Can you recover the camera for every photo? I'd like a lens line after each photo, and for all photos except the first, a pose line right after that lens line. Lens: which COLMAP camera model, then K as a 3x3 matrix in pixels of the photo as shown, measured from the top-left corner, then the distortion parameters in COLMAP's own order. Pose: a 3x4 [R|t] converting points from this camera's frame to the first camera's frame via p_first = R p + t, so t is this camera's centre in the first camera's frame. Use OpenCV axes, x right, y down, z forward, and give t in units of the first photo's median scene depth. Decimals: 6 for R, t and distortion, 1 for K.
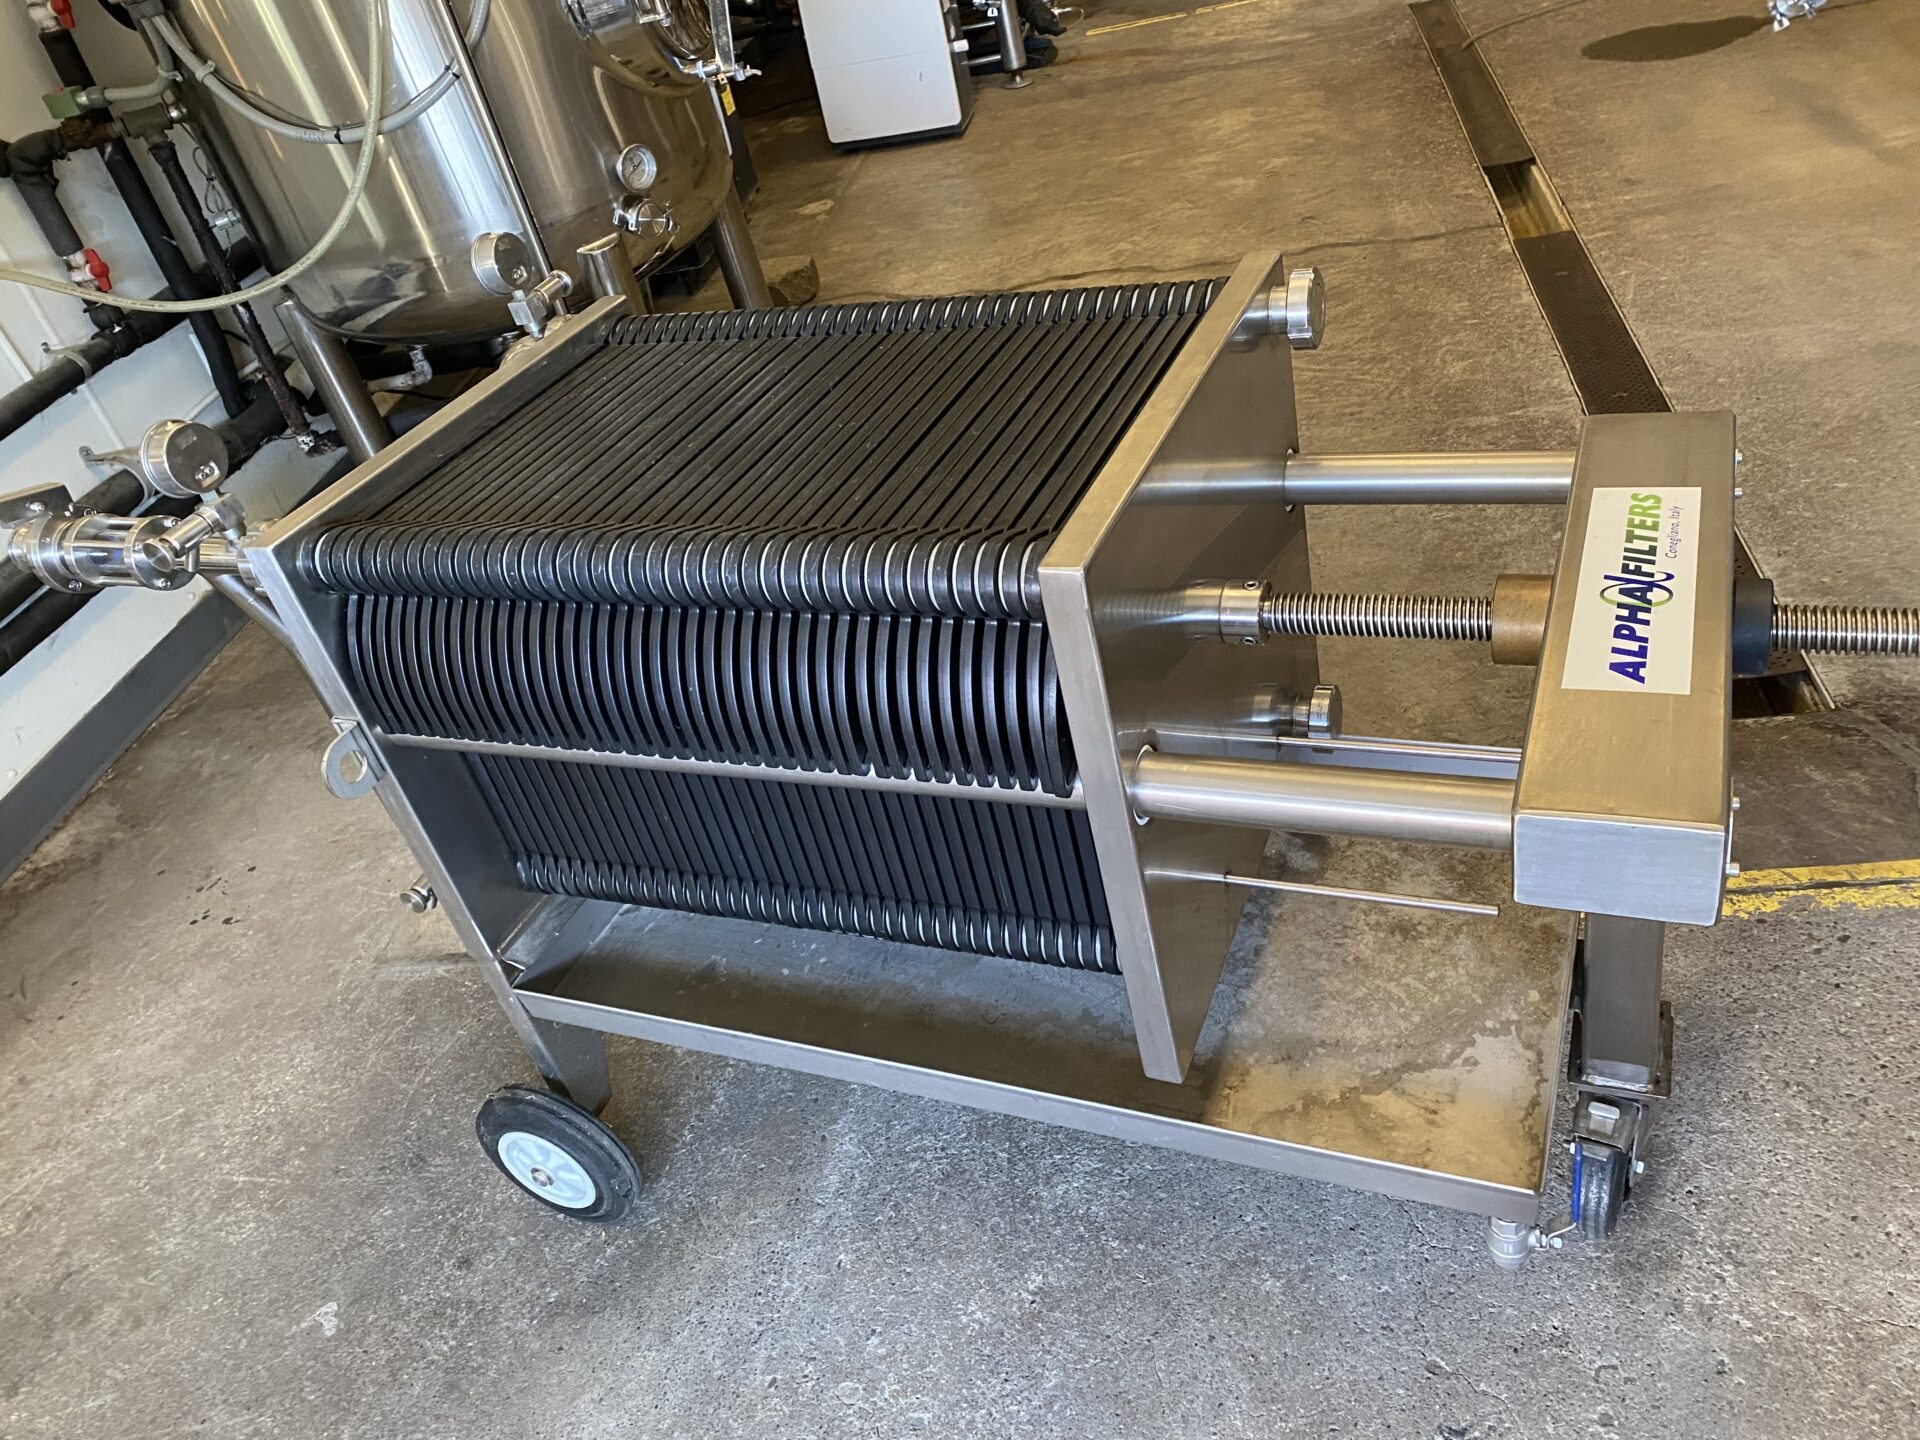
lens RADIAL K [[1472.7, 0, 974.7], [0, 1472.7, 686.4], [0, 0, 1]] dist [0.031150, -0.037480]
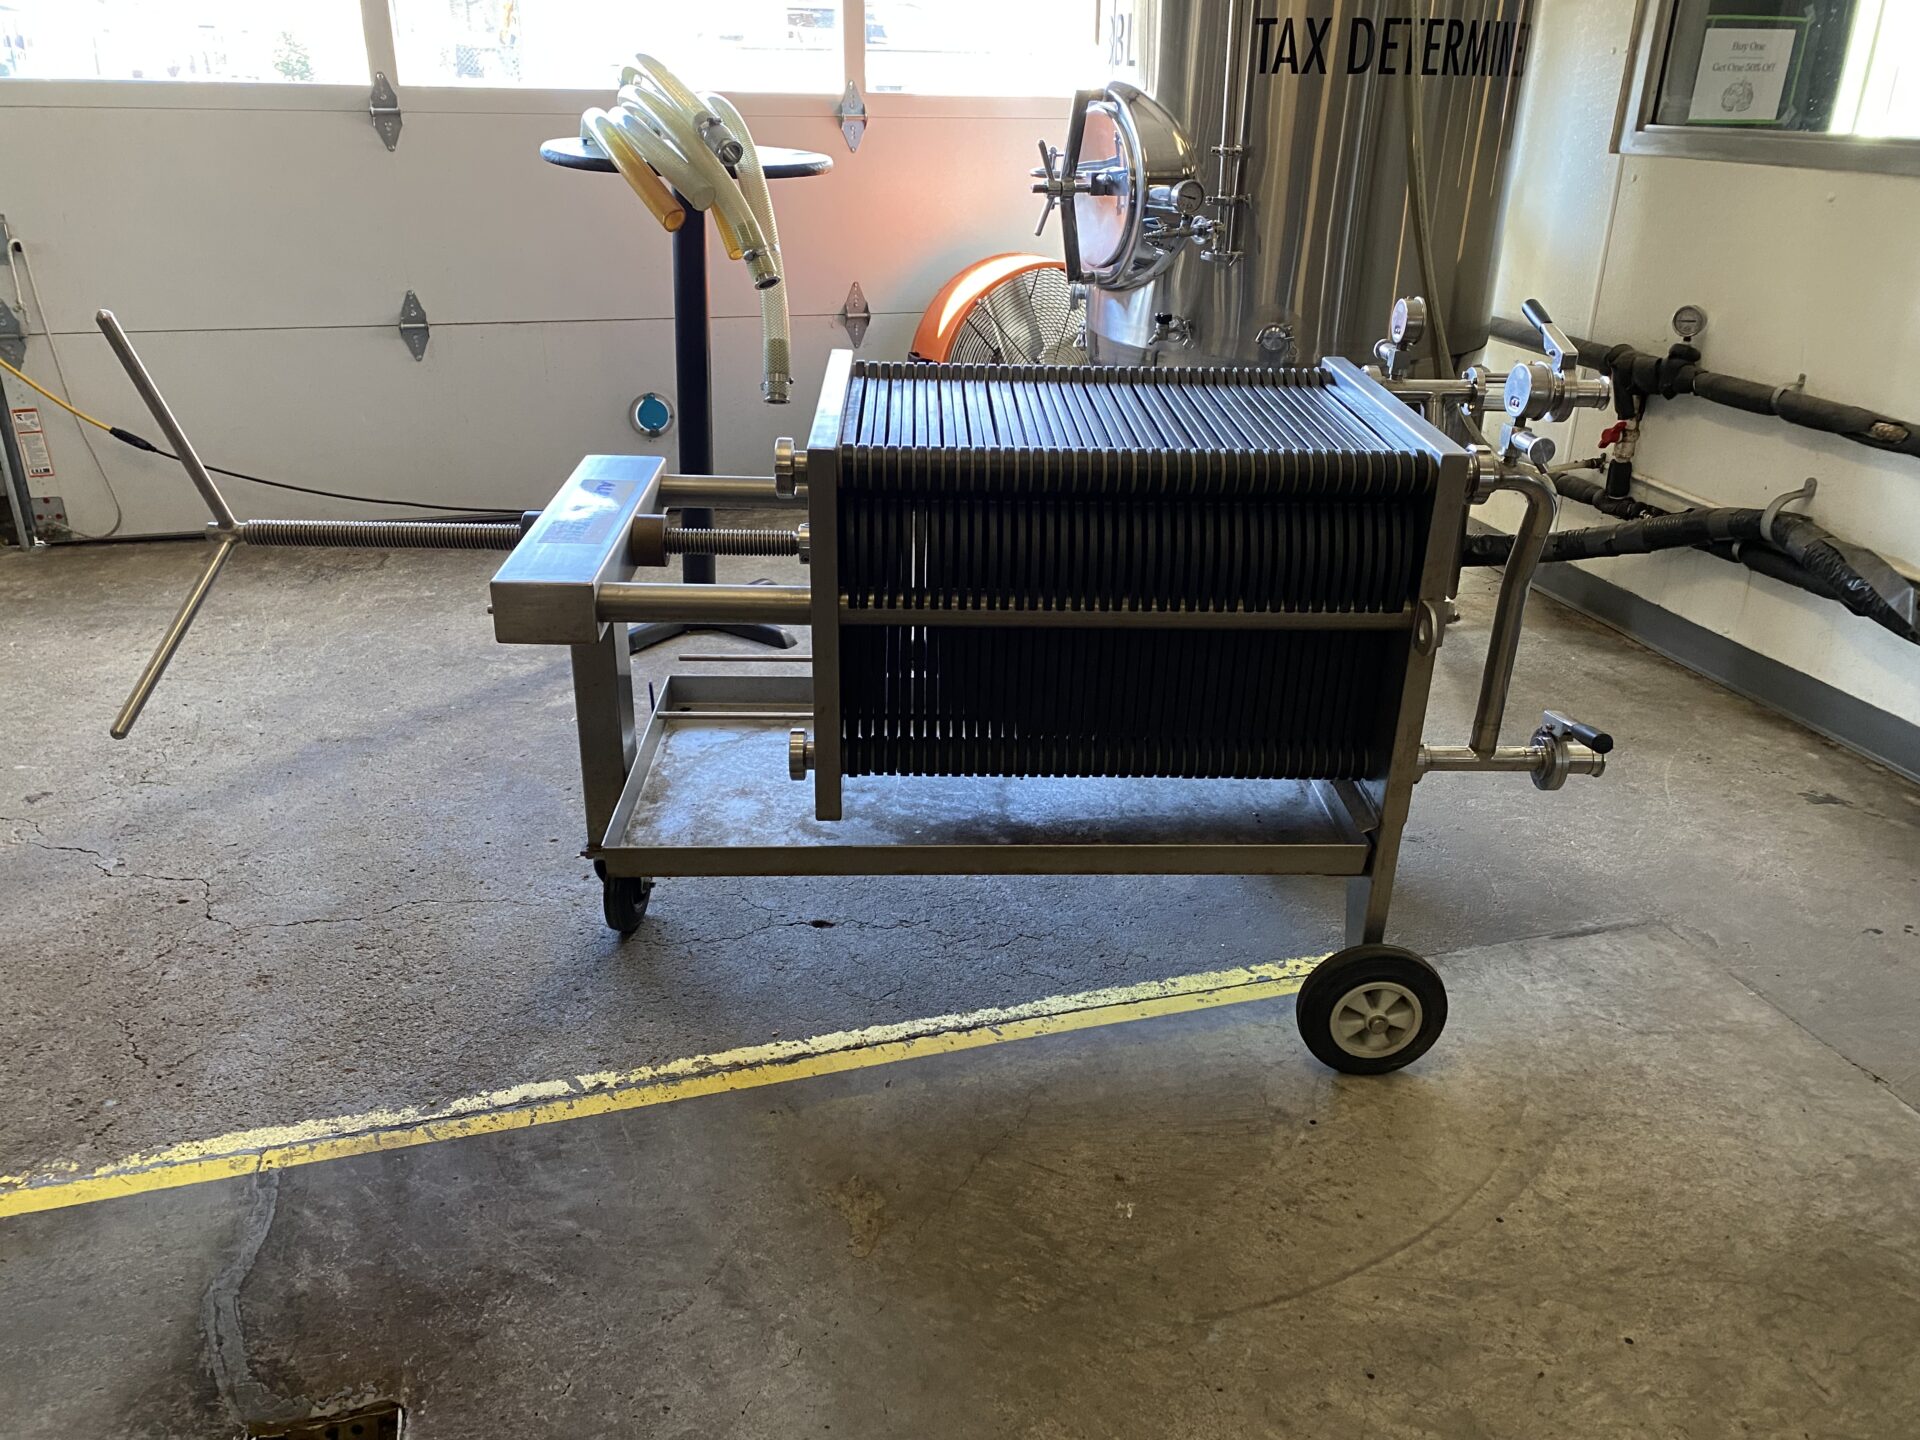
lens RADIAL K [[1472.7, 0, 974.7], [0, 1472.7, 686.4], [0, 0, 1]] dist [0.031150, -0.037480]
pose [[-0.892712, 0.338919, -0.296984, 0.296916], [-0.092655, 0.506912, 0.857004, -0.738599], [0.440999, 0.792574, -0.421124, 1.008176]]
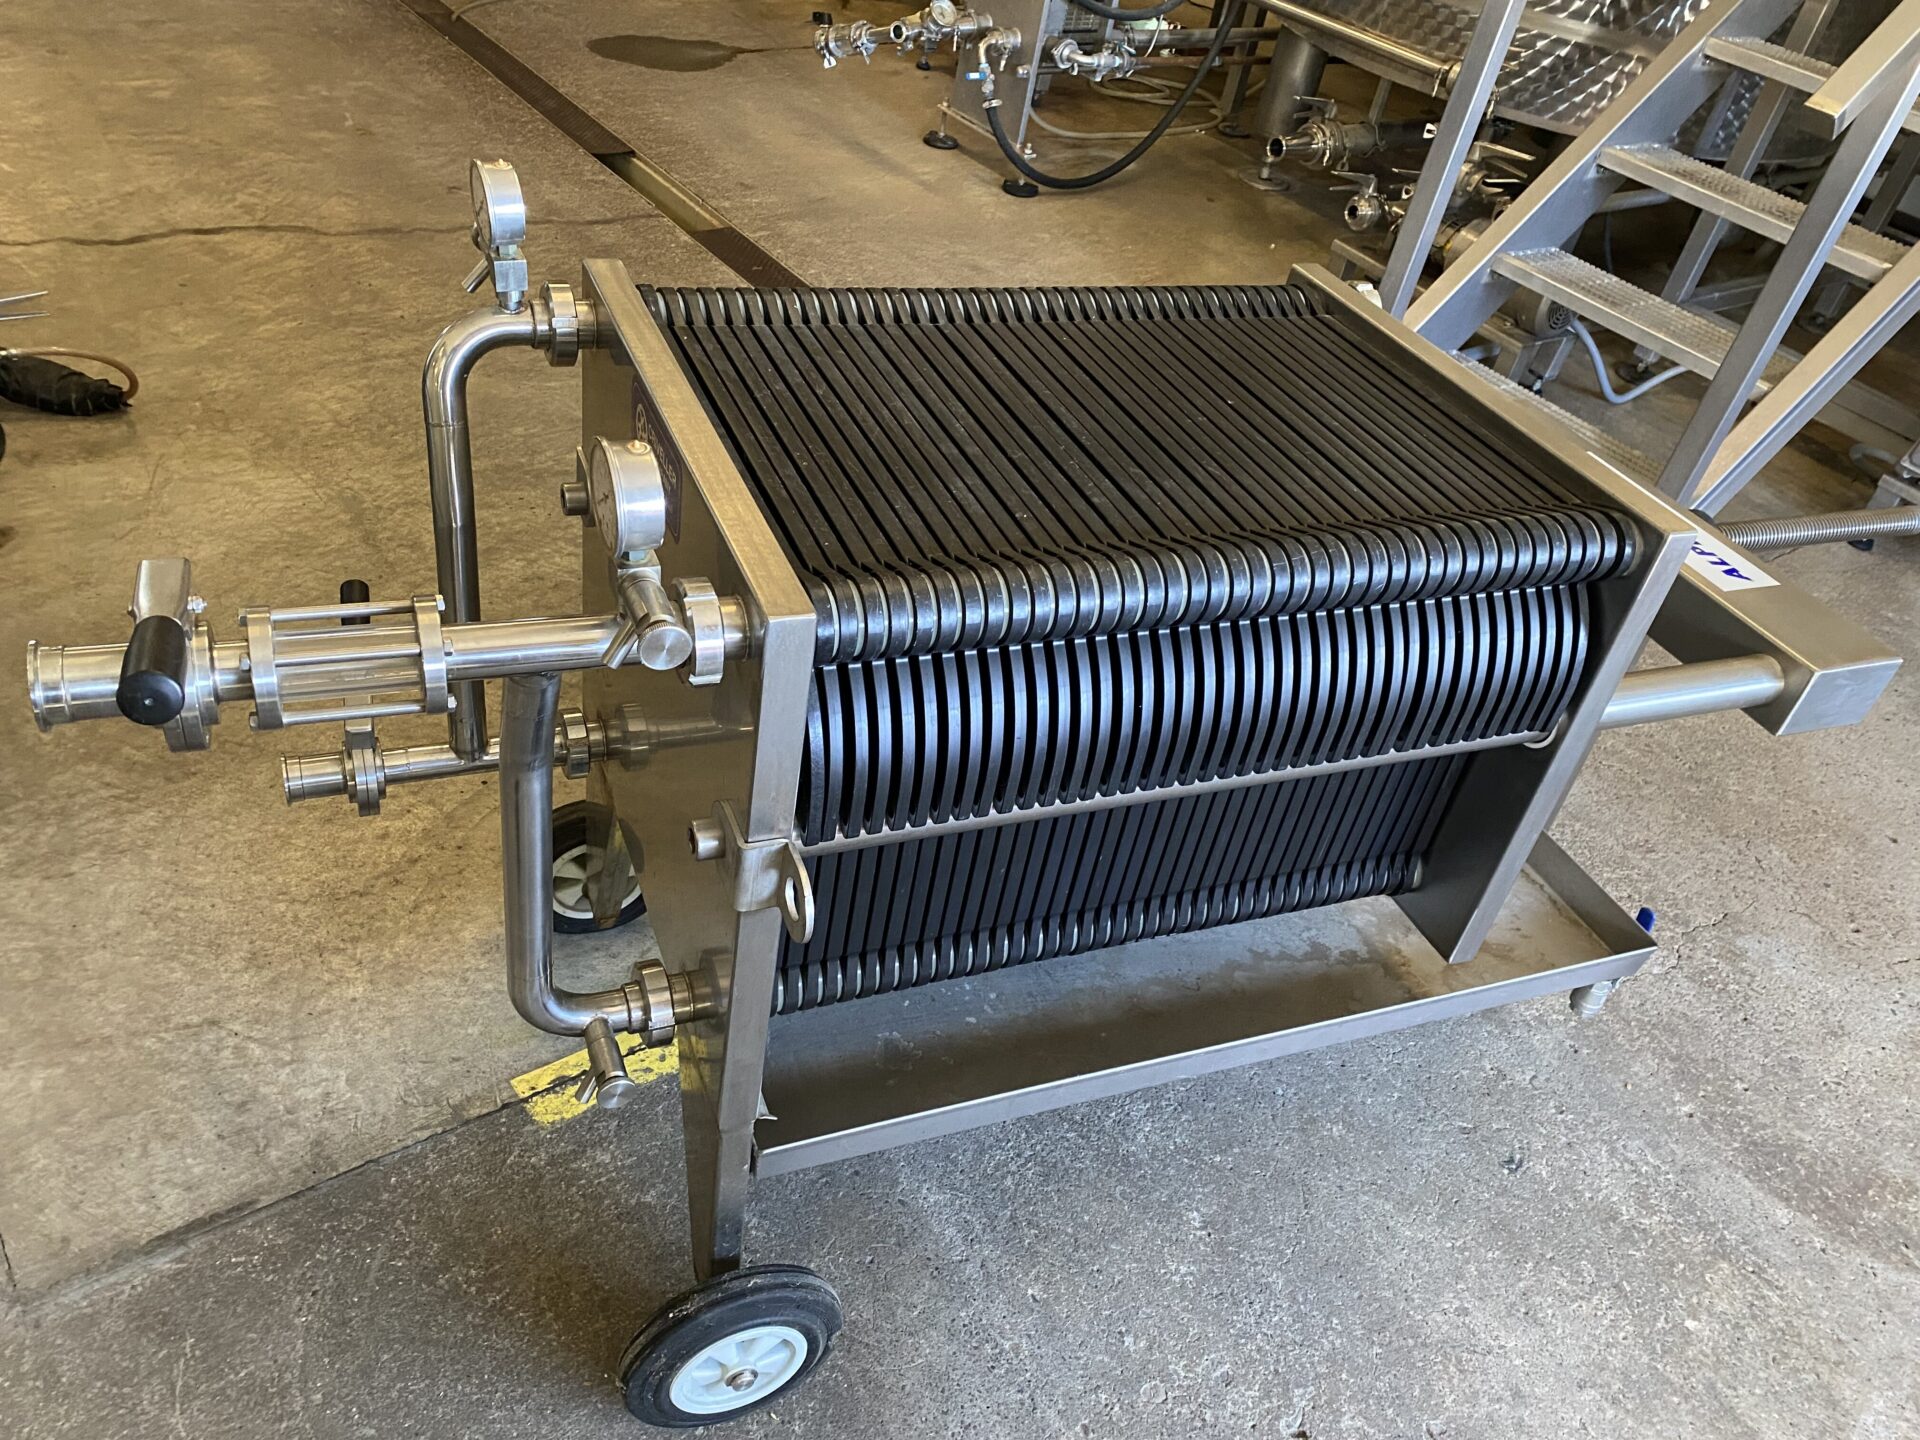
lens RADIAL K [[1448.4, 0, 953.6], [0, 1448.4, 721.0], [0, 0, 1]] dist [0.016720, -0.021310]
pose [[0.653841, -0.172612, 0.736679, -0.508077], [0.141650, 0.984341, 0.104920, -0.057962], [-0.743254, 0.035749, 0.668053, 0.264505]]
